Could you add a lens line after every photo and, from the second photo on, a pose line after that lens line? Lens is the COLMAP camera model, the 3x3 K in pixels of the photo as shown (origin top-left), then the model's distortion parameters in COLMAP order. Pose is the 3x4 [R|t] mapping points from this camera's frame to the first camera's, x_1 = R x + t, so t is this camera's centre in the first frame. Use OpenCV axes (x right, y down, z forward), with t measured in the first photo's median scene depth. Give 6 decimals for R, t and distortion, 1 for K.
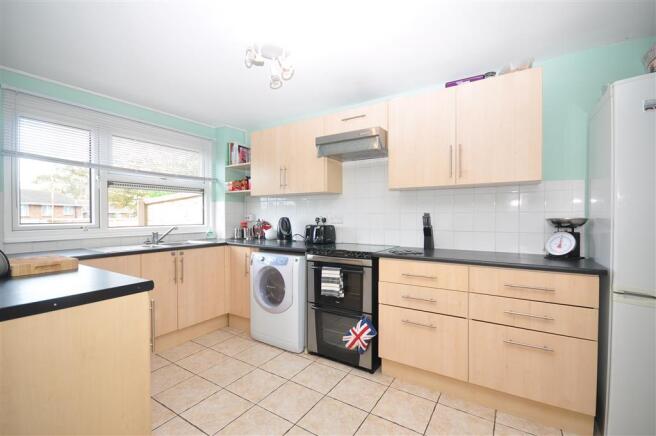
lens RADIAL K [[286.9, 0, 326.5], [0, 286.9, 219.3], [0, 0, 1]] dist [-0.000595, 0.000343]
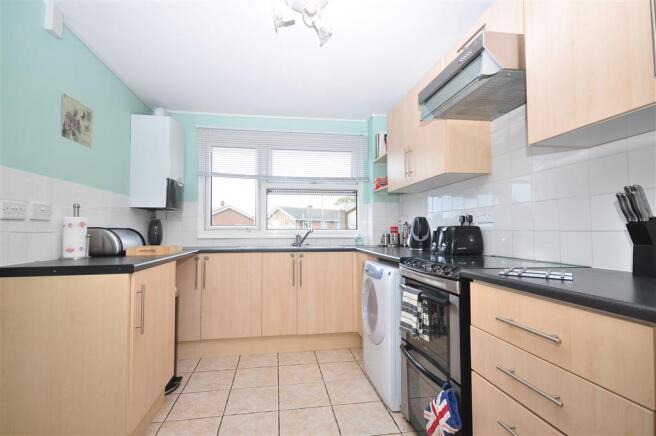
lens RADIAL K [[319.9, 0, 327.7], [0, 319.9, 219.7], [0, 0, 1]] dist [0.006082, 0.000341]
pose [[0.668777, -0.027765, -0.742945, 0.397628], [-0.005906, 0.999072, -0.042653, 0.047536], [0.743440, 0.032913, 0.667993, 0.377089]]
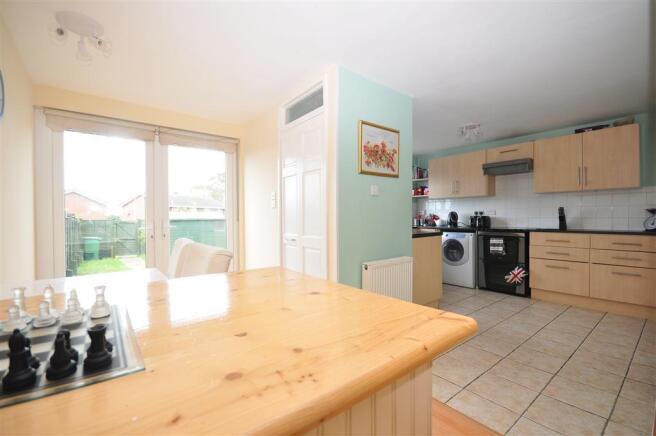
lens RADIAL K [[286.0, 0, 323.5], [0, 286.0, 216.7], [0, 0, 1]] dist [-0.000068, -0.002769]
pose [[0.941426, 0.000764, -0.337218, -0.384271], [-0.004898, 0.999923, -0.011408, 0.058103], [0.337183, 0.012392, 0.941357, -1.005873]]
